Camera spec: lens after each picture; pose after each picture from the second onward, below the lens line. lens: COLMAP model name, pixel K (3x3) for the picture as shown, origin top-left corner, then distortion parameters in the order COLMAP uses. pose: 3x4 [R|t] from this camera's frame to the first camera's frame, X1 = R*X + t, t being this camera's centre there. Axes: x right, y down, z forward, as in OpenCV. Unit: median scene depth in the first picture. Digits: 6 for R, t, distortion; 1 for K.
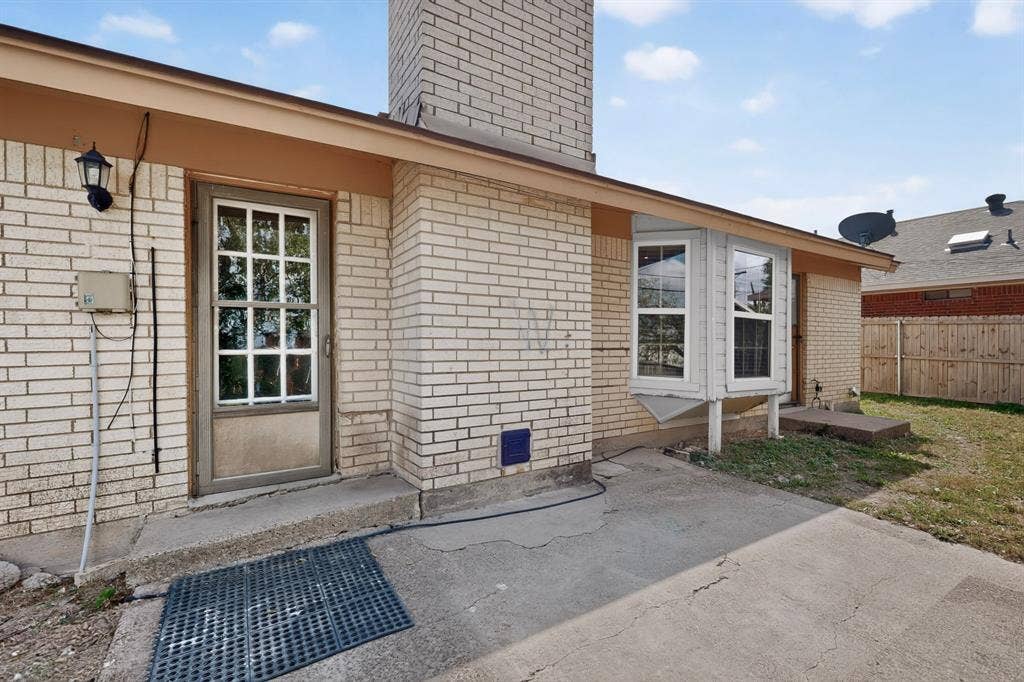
lens RADIAL K [[447.3, 0, 513.9], [0, 447.3, 346.5], [0, 0, 1]] dist [-0.003921, -0.000014]
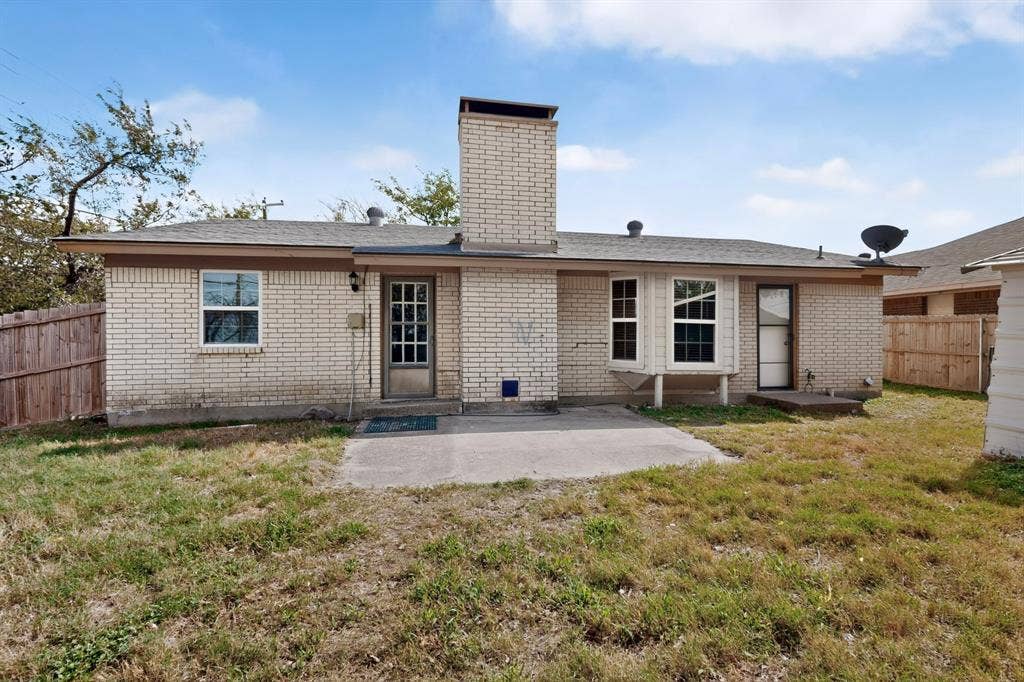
lens RADIAL K [[447.3, 0, 515.9], [0, 447.3, 343.0], [0, 0, 1]] dist [-0.003921, -0.000014]
pose [[0.929141, -0.000773, -0.369724, 0.818874], [-0.002928, 0.999951, -0.009448, 0.030950], [0.369714, 0.009860, 0.929093, -0.960166]]
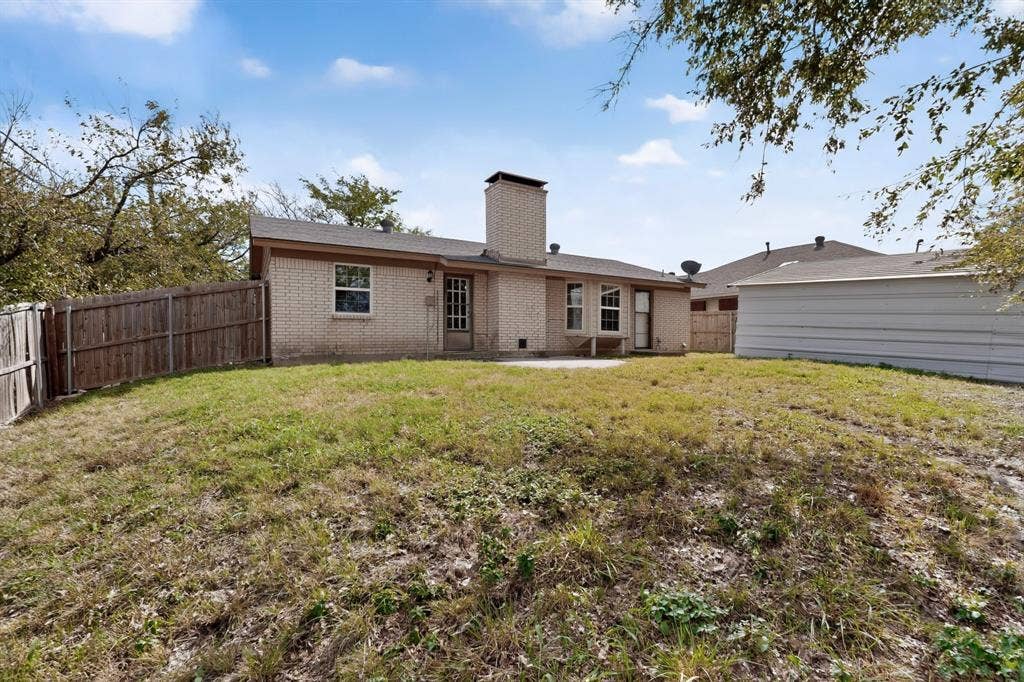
lens RADIAL K [[447.3, 0, 514.9], [0, 447.3, 340.5], [0, 0, 1]] dist [-0.003921, -0.000014]
pose [[0.999918, 0.002726, -0.012527, -0.013703], [-0.002880, 0.999921, -0.012275, 0.249037], [0.012493, 0.012310, 0.999846, -2.651464]]
